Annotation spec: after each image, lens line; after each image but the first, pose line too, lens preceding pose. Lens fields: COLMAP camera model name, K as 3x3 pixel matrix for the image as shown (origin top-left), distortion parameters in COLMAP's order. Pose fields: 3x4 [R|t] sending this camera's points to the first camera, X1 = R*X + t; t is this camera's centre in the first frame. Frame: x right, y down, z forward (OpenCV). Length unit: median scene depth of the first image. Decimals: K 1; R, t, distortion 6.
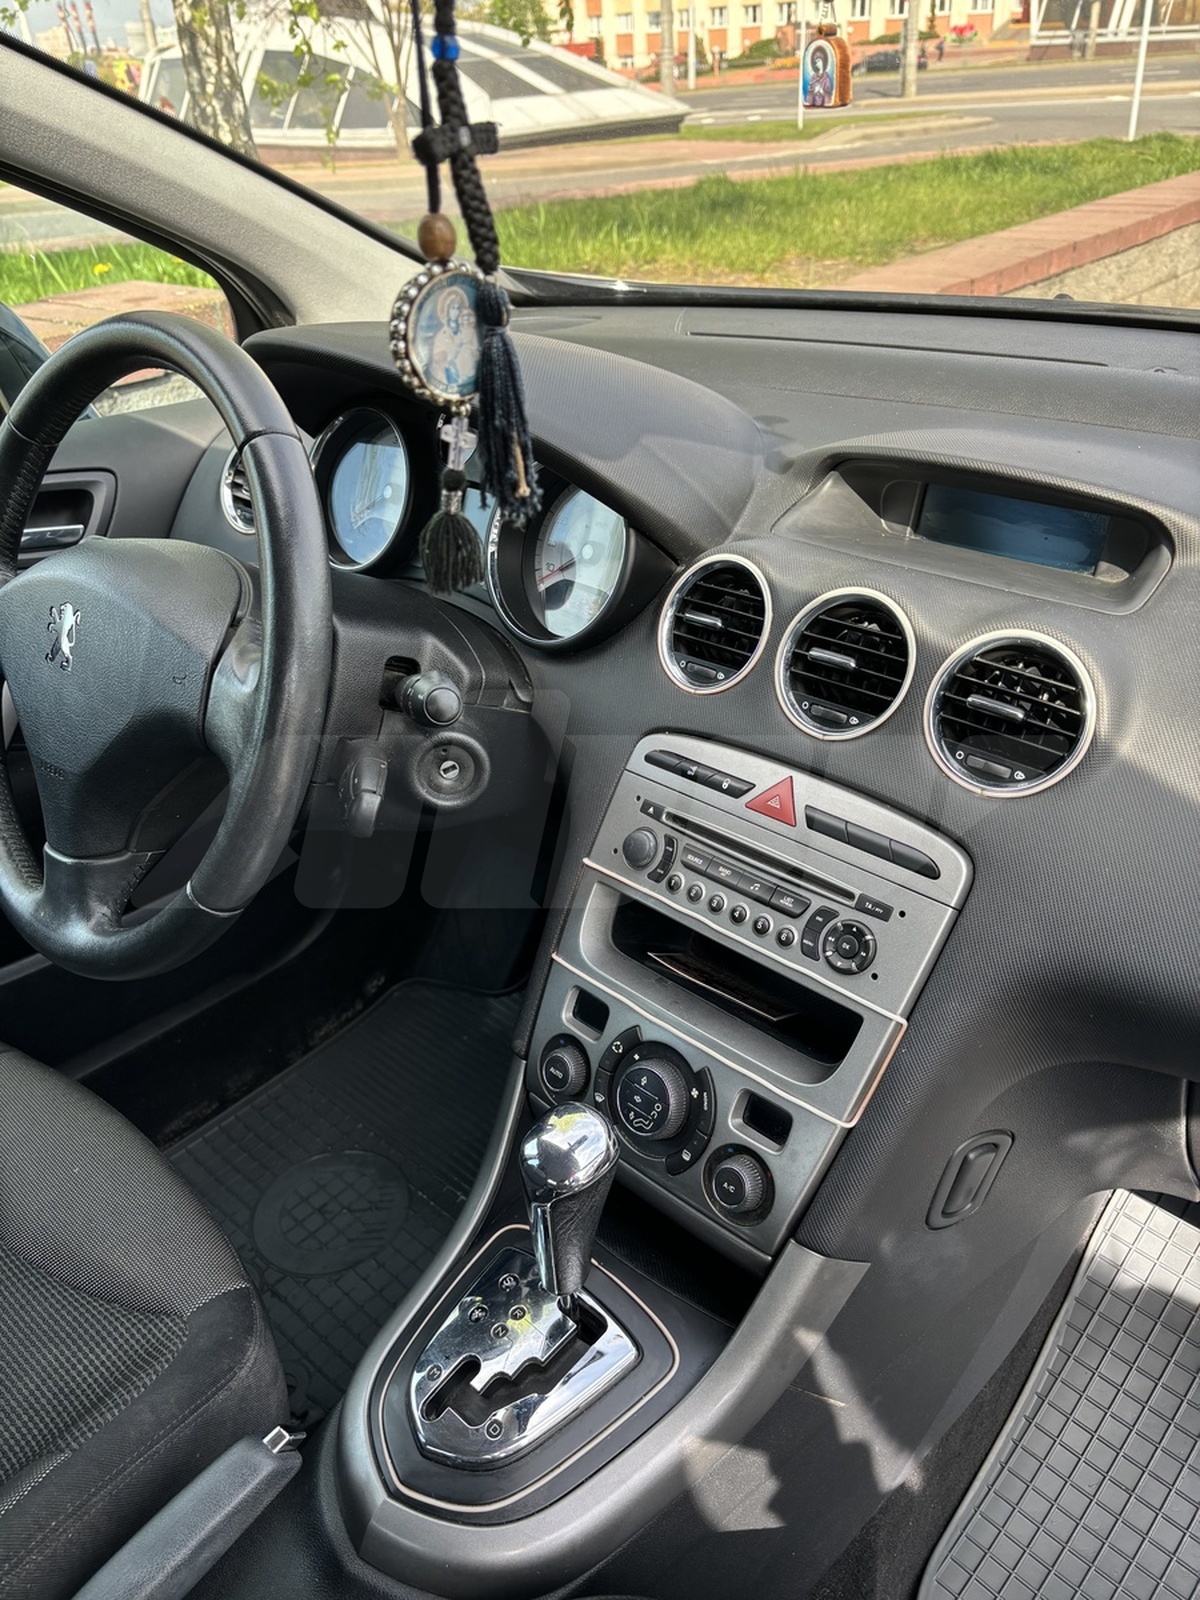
lens RADIAL K [[1195.9, 0, 598.5], [0, 1195.9, 800.8], [0, 0, 1]] dist [0.052891, -0.059676]
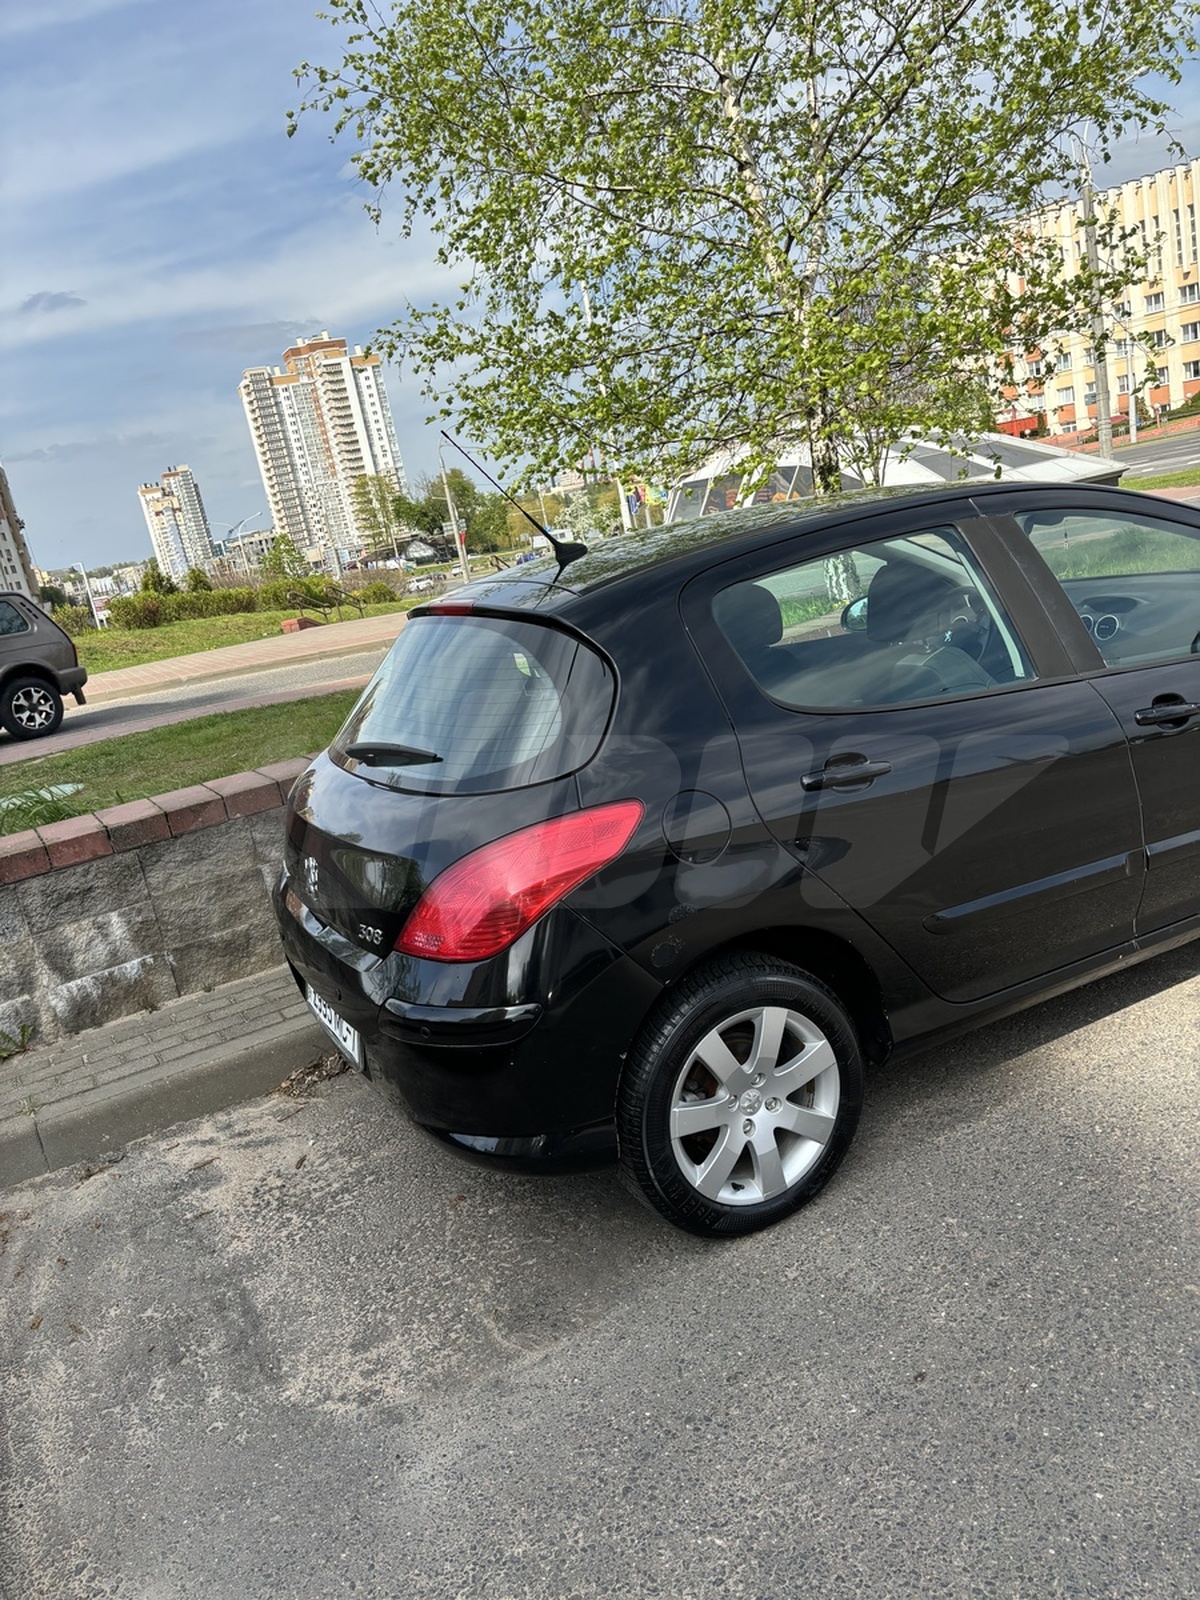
lens RADIAL K [[1195.9, 0, 602.7], [0, 1195.9, 802.9], [0, 0, 1]] dist [0.052891, -0.059676]
pose [[0.935668, -0.036196, -0.351021, 0.039792], [-0.058441, 0.965095, -0.255295, 2.438228], [0.348009, 0.259385, 0.900893, -5.143792]]
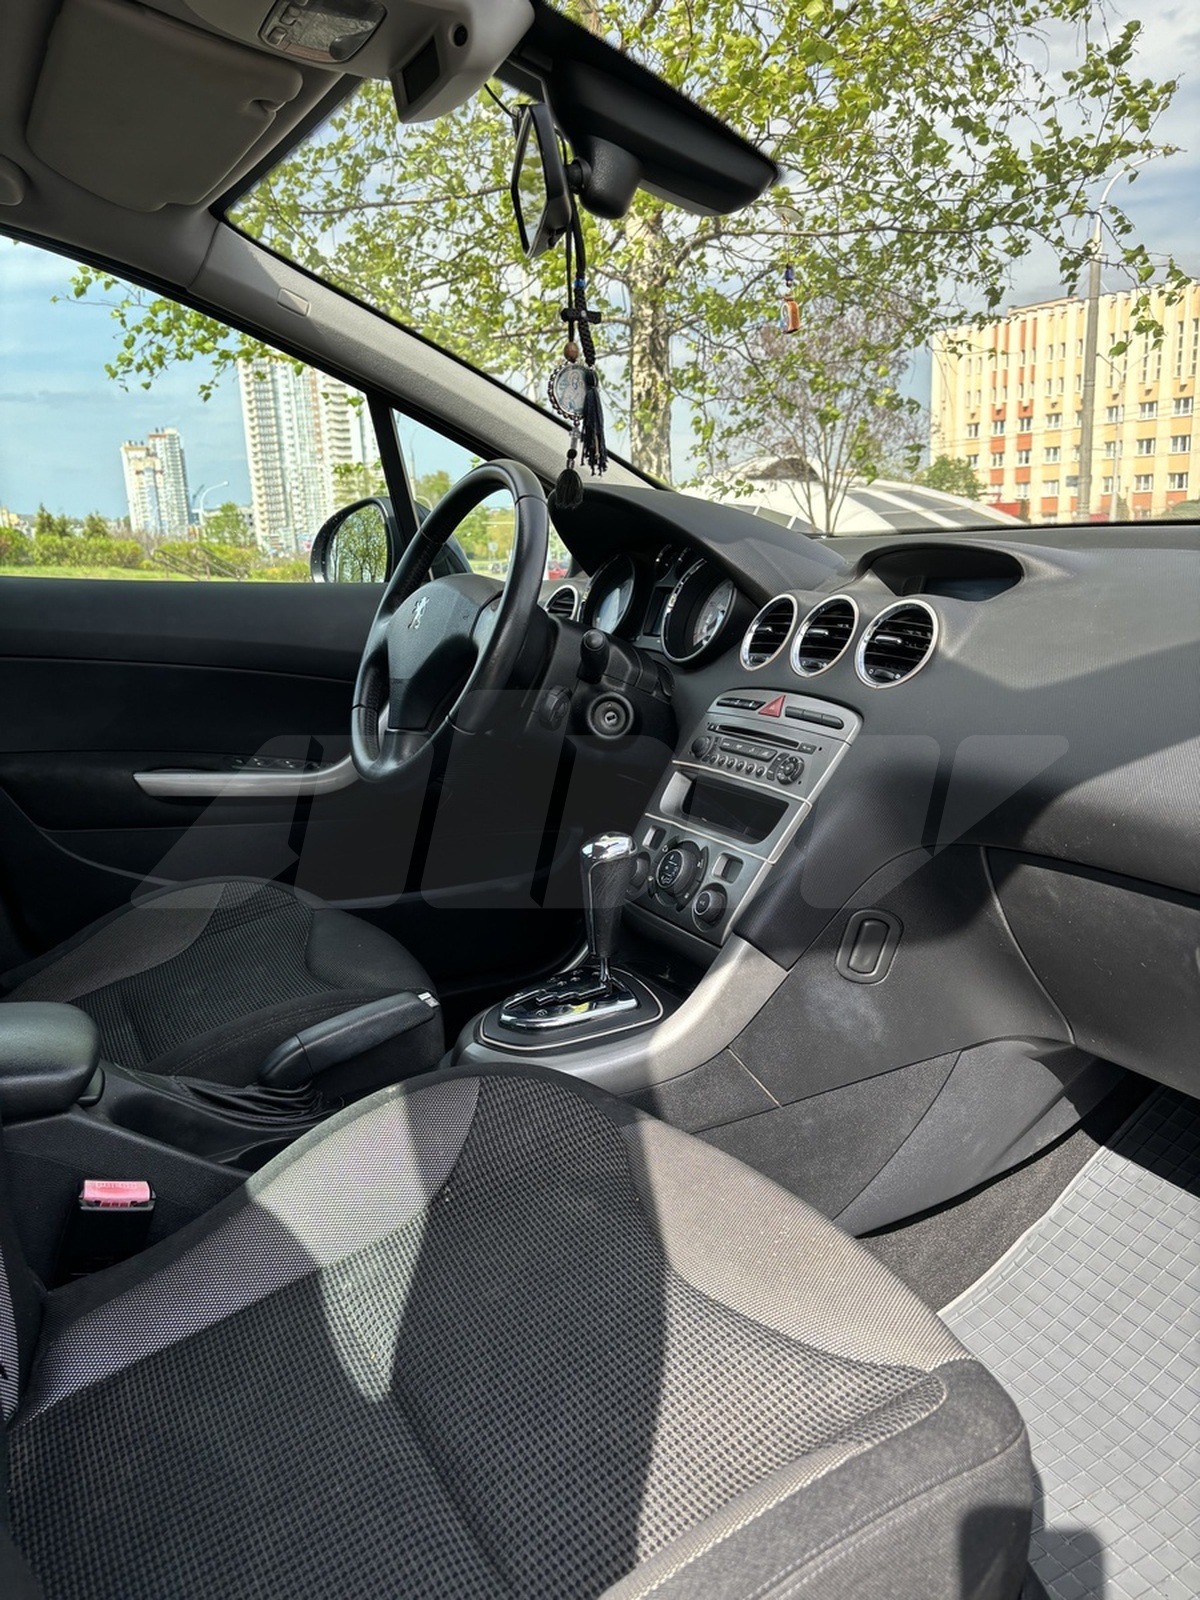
lens RADIAL K [[1195.9, 0, 609.0], [0, 1195.9, 800.7], [0, 0, 1]] dist [0.052891, -0.059676]
pose [[0.947800, 0.086036, -0.307038, 0.416222], [-0.177640, 0.942114, -0.284369, 0.586835], [0.264799, 0.324067, 0.908219, -0.503355]]
